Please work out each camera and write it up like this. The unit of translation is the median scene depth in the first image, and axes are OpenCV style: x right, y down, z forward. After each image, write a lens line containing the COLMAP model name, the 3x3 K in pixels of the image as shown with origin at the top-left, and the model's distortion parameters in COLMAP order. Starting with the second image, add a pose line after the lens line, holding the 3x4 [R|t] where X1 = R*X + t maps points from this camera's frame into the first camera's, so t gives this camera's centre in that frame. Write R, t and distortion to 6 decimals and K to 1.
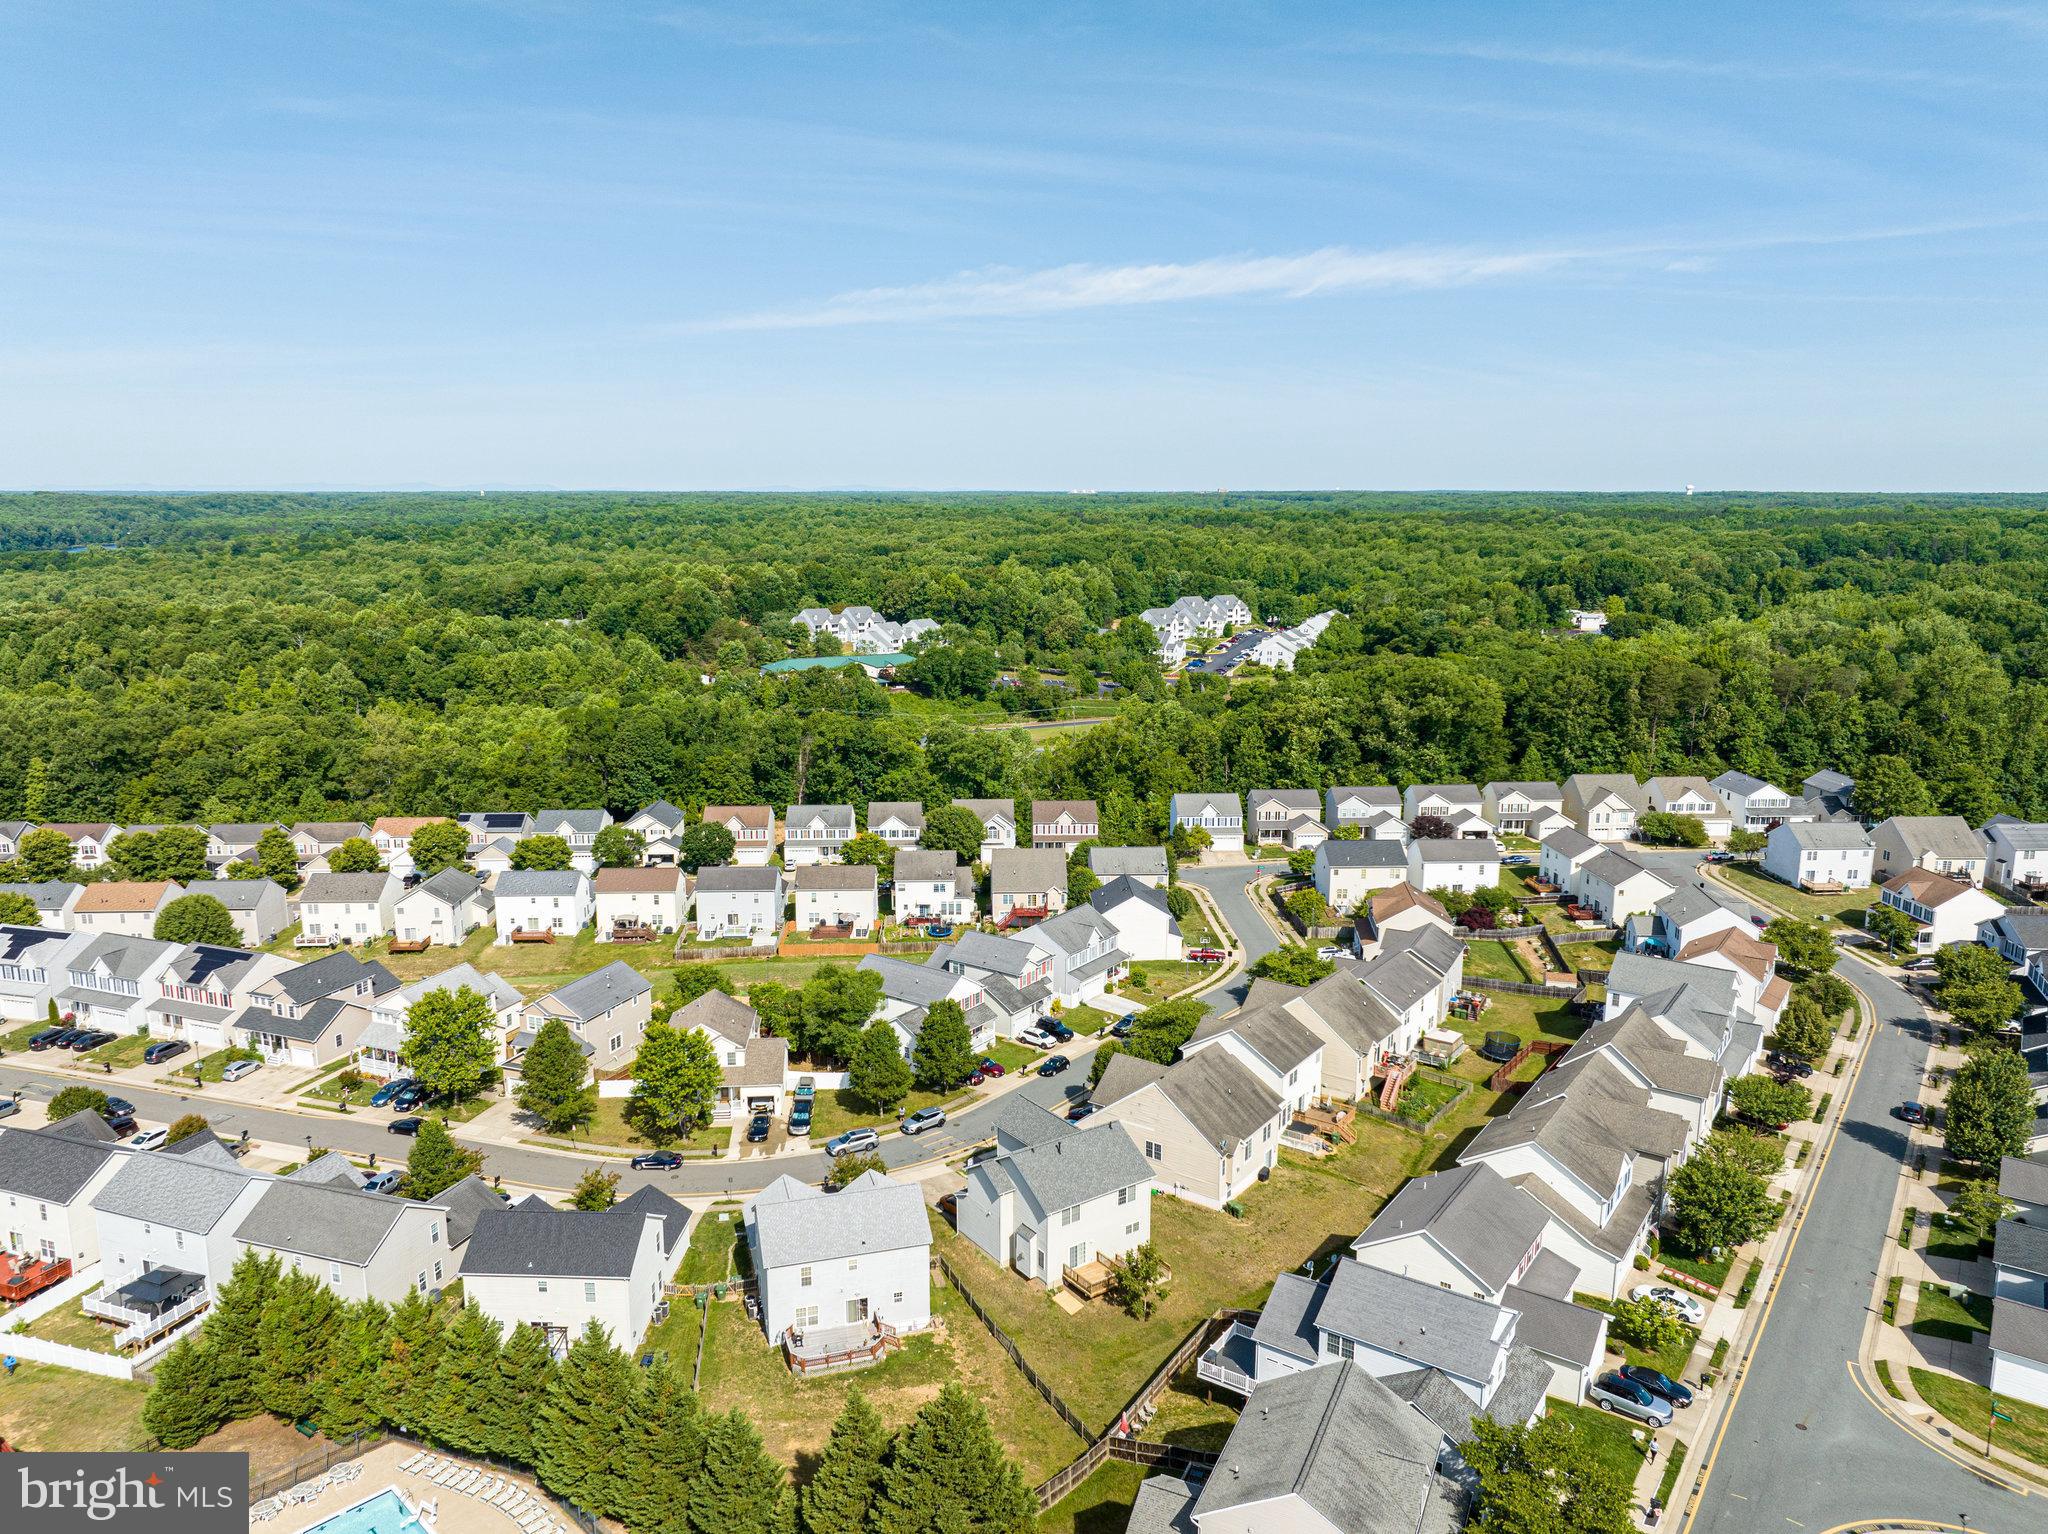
lens RADIAL K [[1420.9, 0, 1024.3], [0, 1420.9, 778.6], [0, 0, 1]] dist [0.002896, 0.000427]
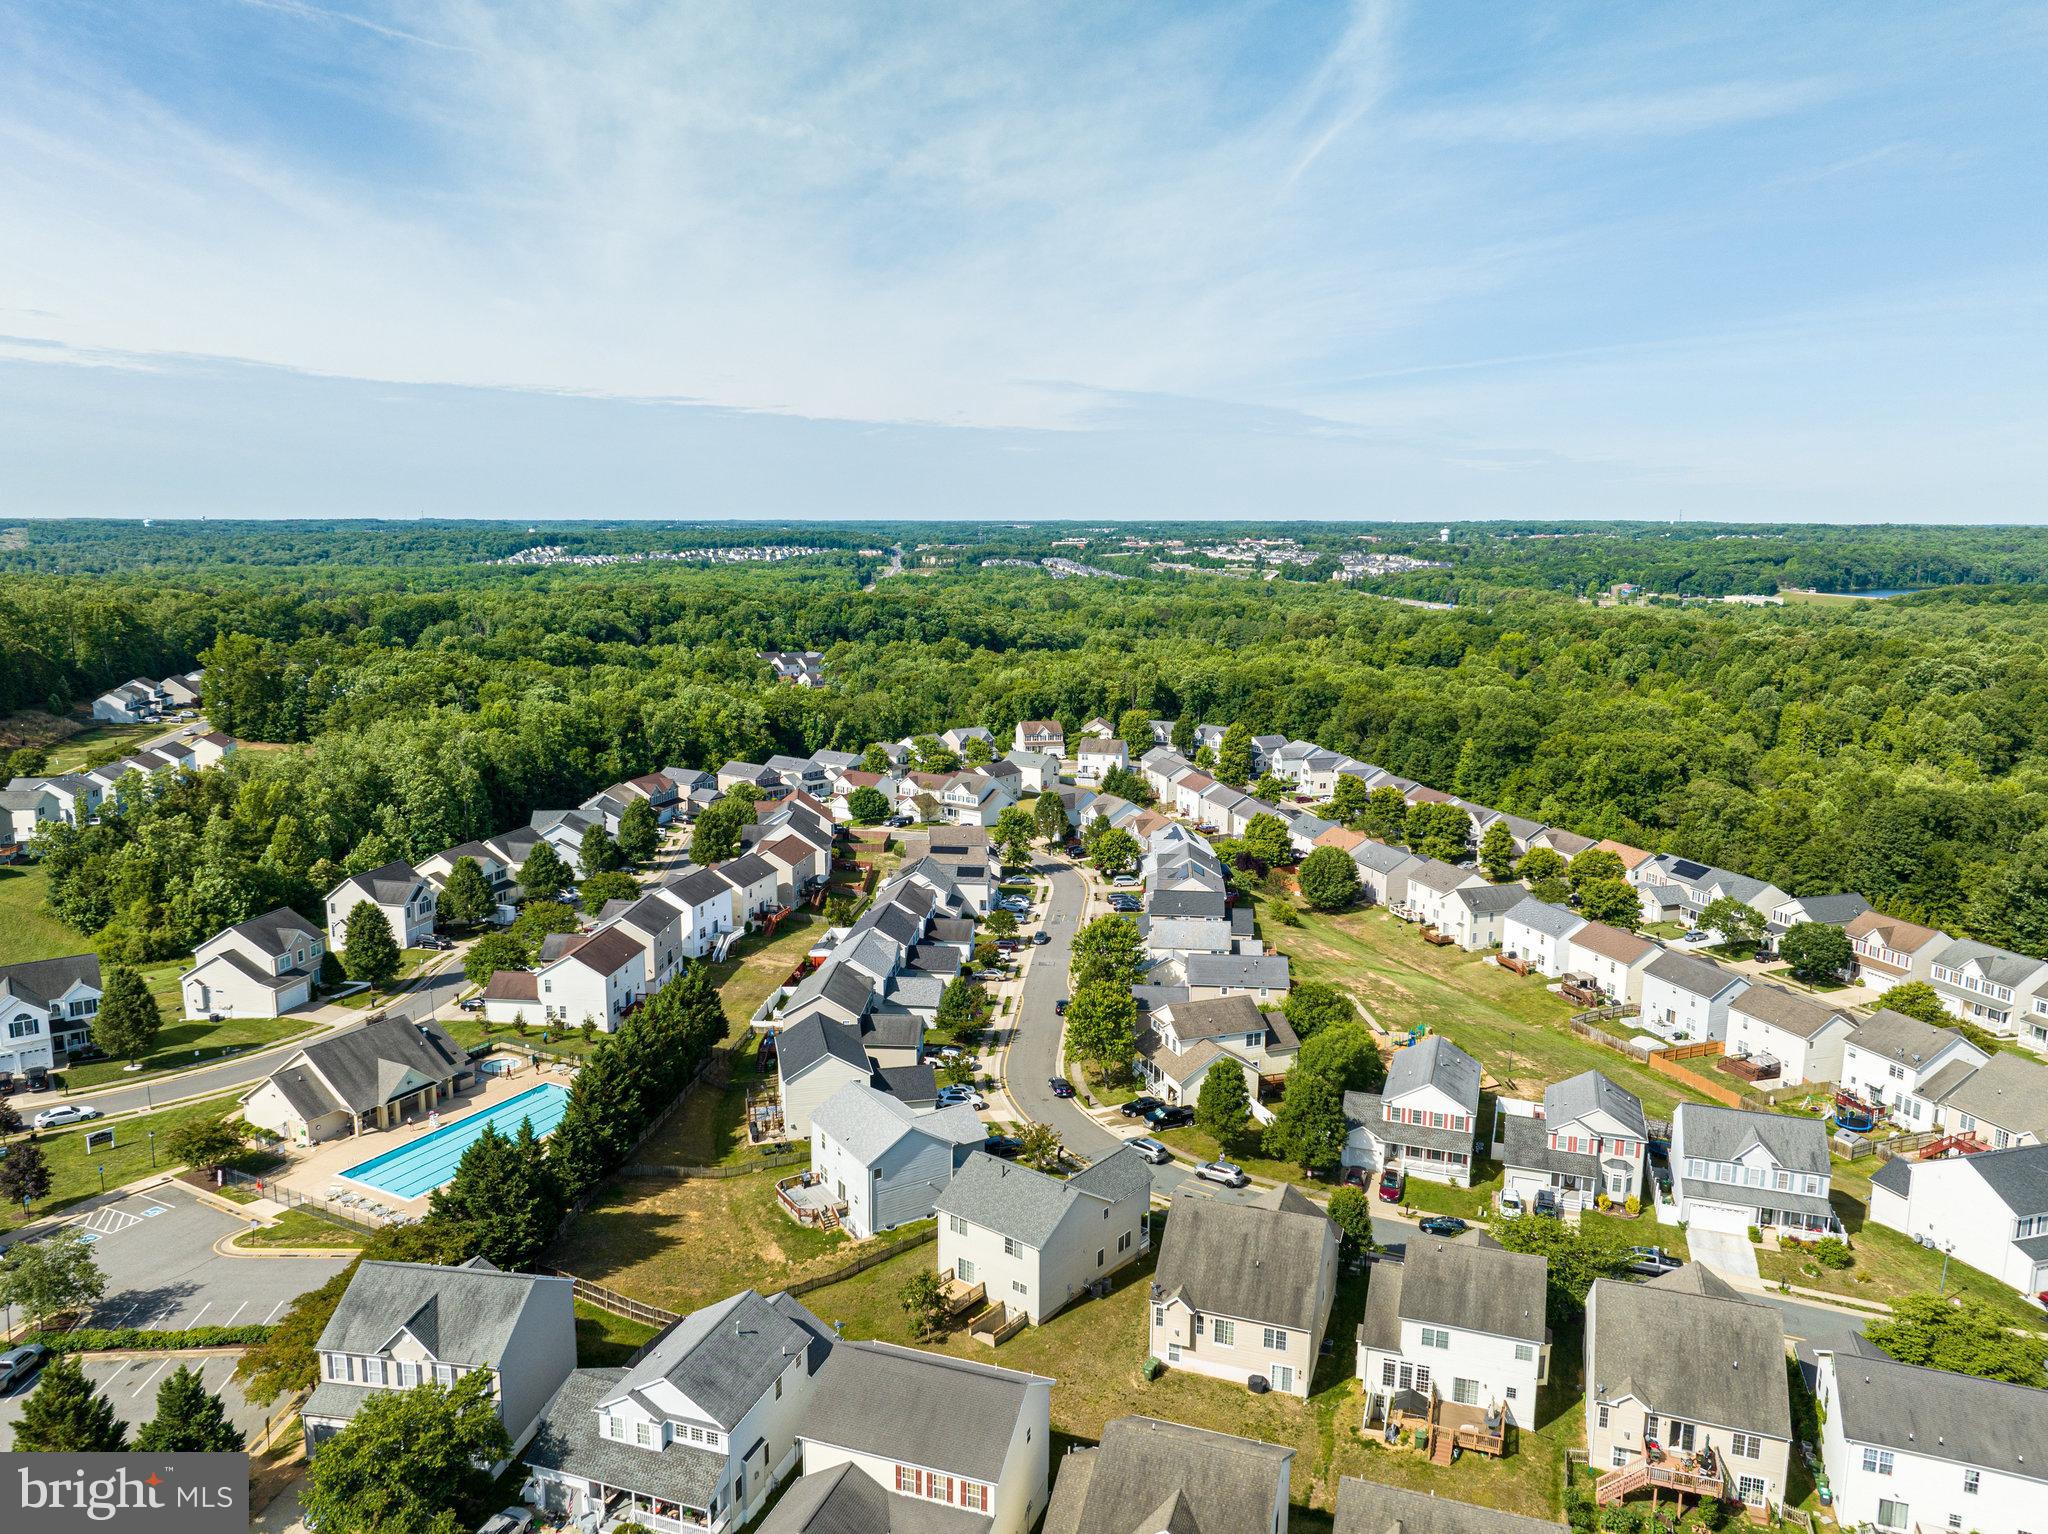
lens RADIAL K [[1428.1, 0, 1024.2], [0, 1428.1, 772.9], [0, 0, 1]] dist [0.002747, 0.003181]
pose [[0.272405, 0.167894, -0.947421, 0.587087], [-0.194310, 0.973970, 0.116730, -0.084777], [0.942358, 0.152295, 0.297938, 0.418338]]
